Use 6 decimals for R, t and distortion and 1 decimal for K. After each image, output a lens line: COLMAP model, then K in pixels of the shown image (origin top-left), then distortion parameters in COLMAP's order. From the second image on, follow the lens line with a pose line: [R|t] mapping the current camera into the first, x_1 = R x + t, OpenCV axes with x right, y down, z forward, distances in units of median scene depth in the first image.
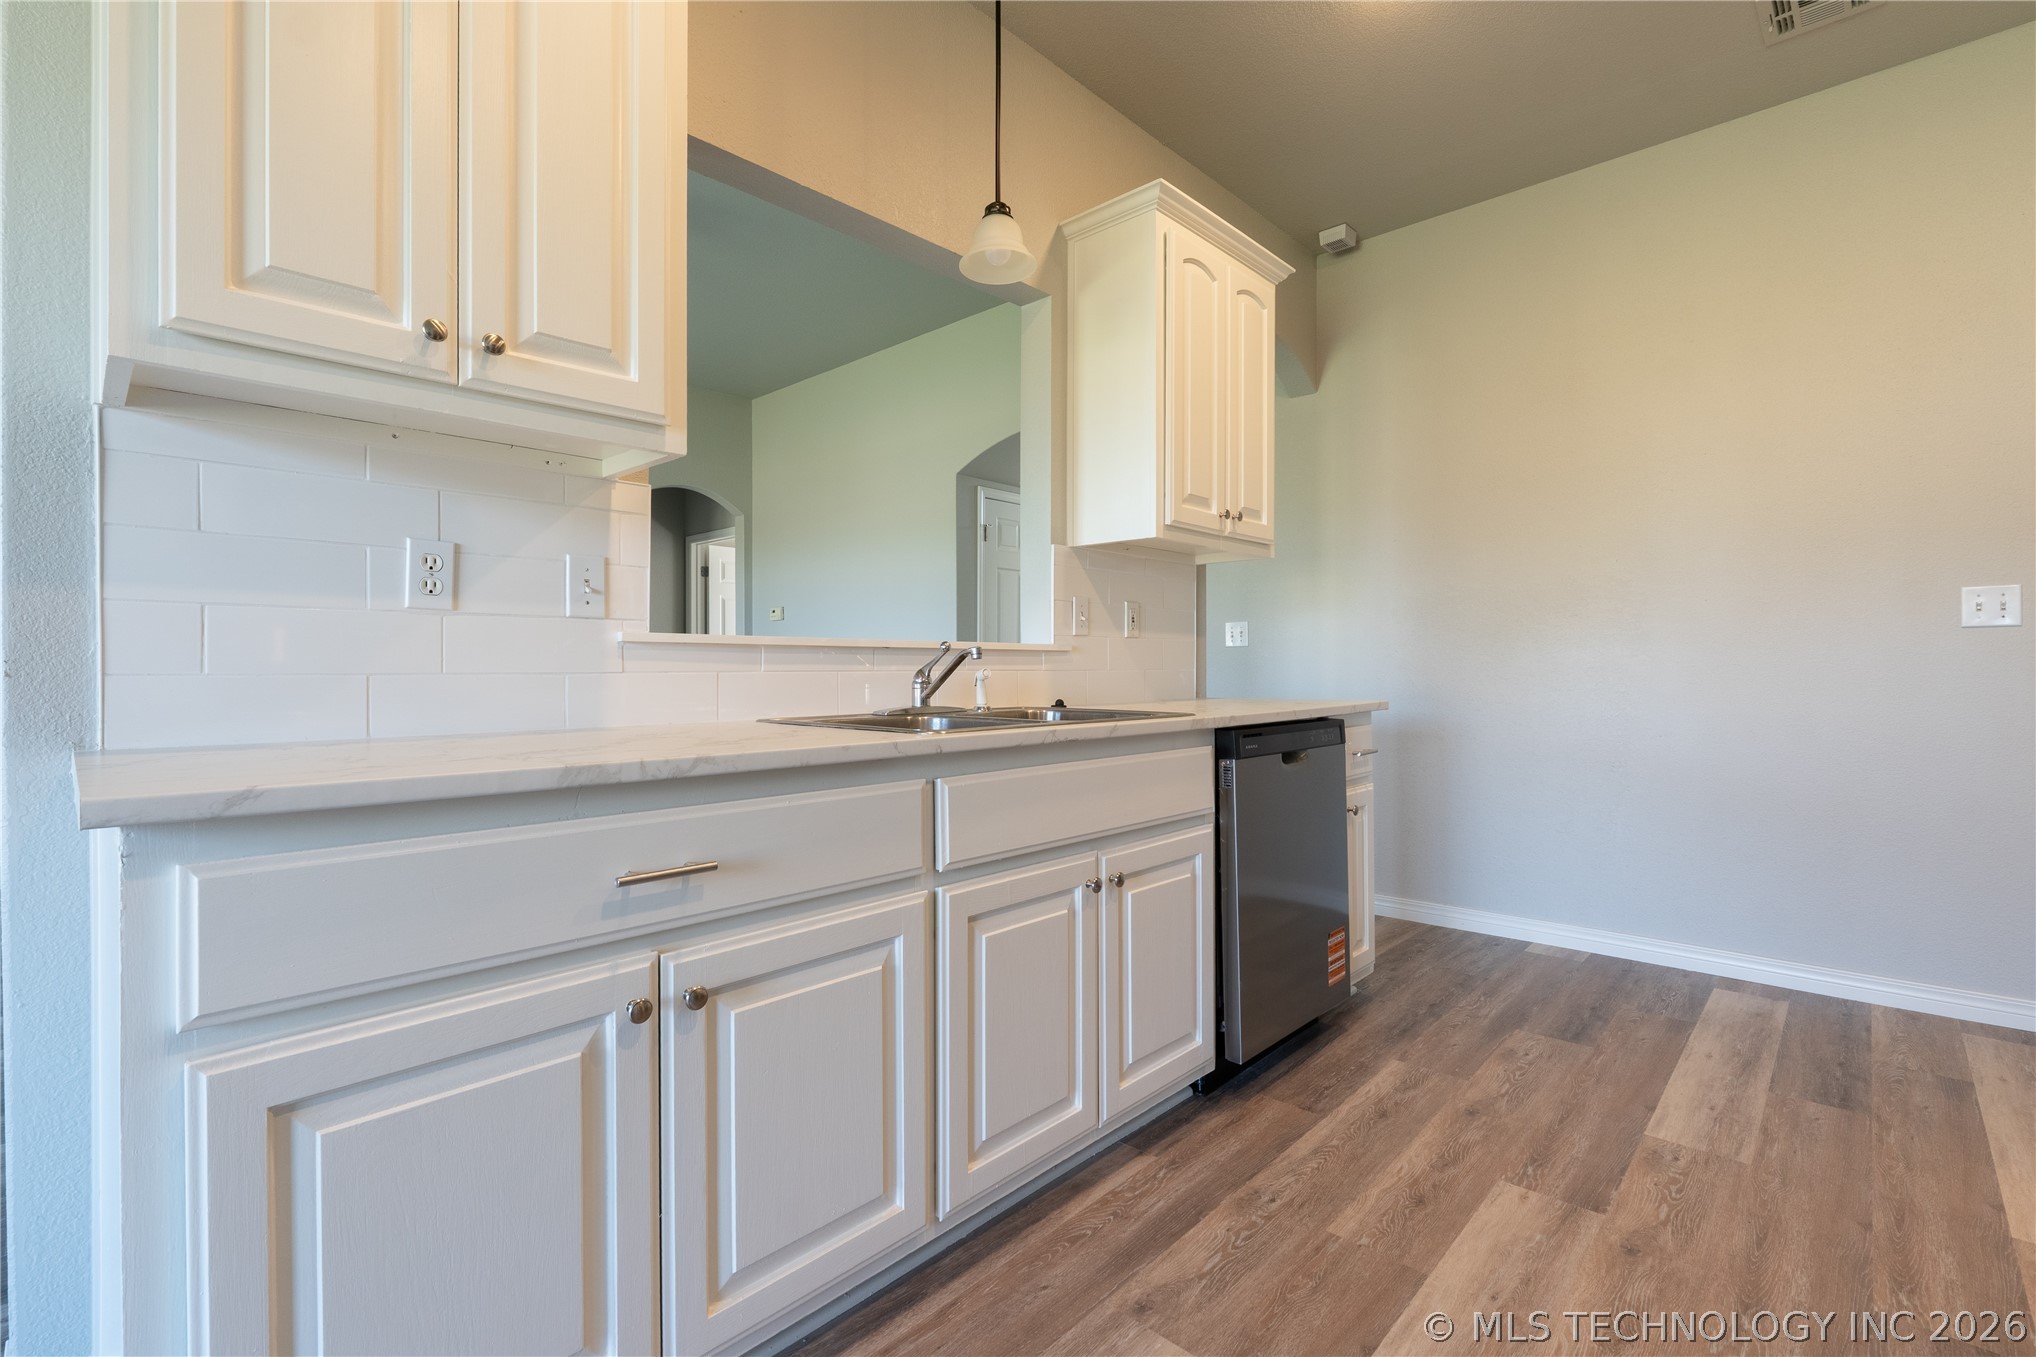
lens RADIAL K [[919.9, 0, 1009.5], [0, 919.9, 645.4], [0, 0, 1]] dist [0.001256, 0.000605]
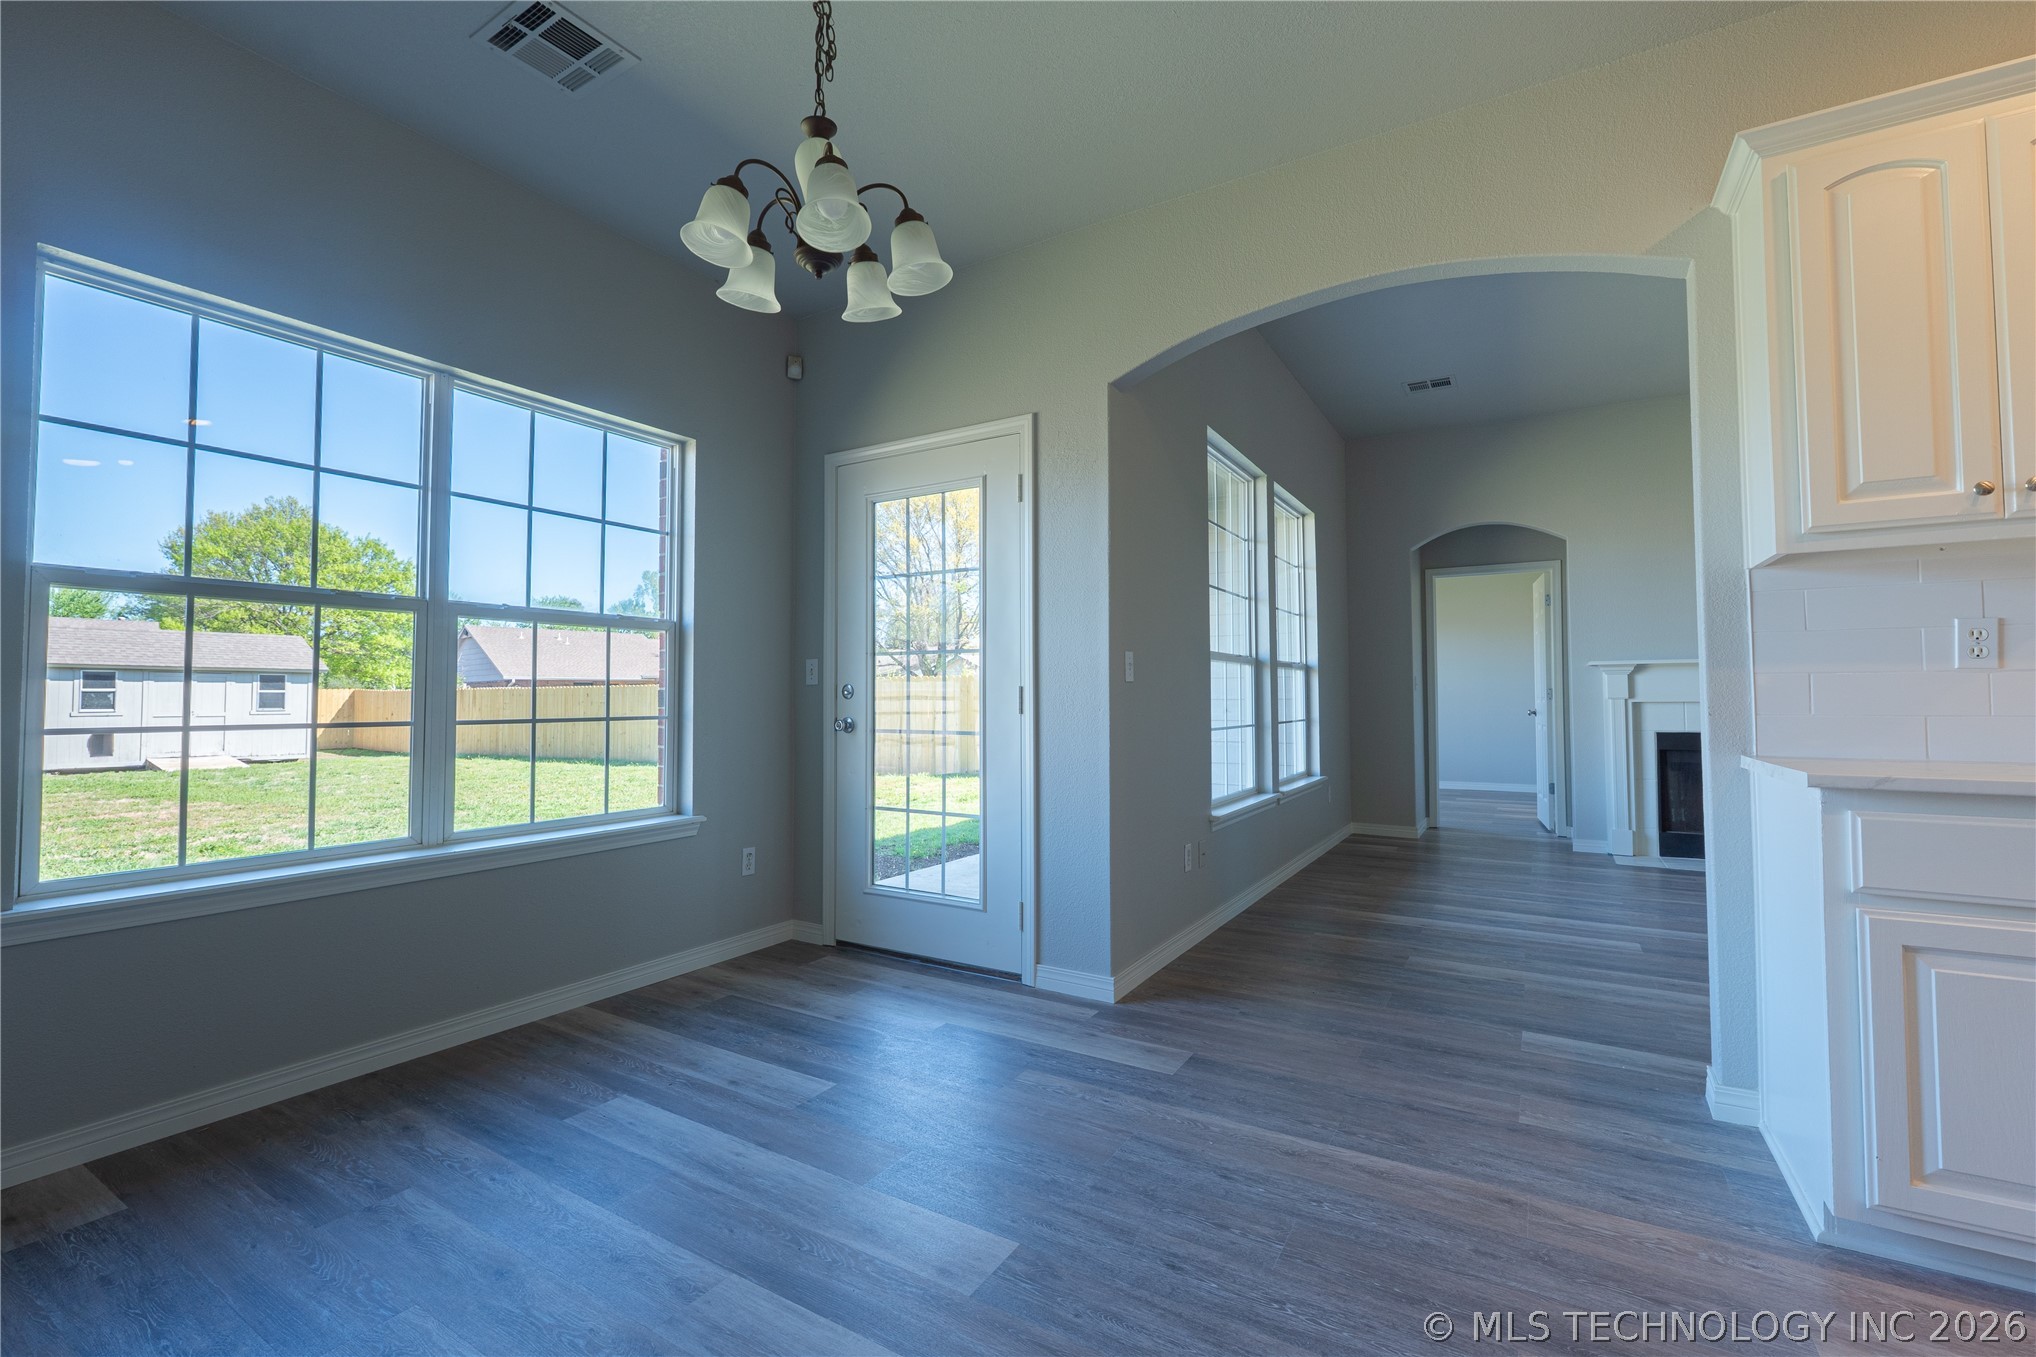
lens RADIAL K [[862.9, 0, 1018.0], [0, 862.9, 678.5], [0, 0, 1]] dist [-0.000279, -0.000105]
pose [[0.201945, -0.022248, -0.979144, 0.422120], [0.023820, 0.999558, -0.017799, -0.045936], [0.979107, -0.019729, 0.202385, -0.822619]]
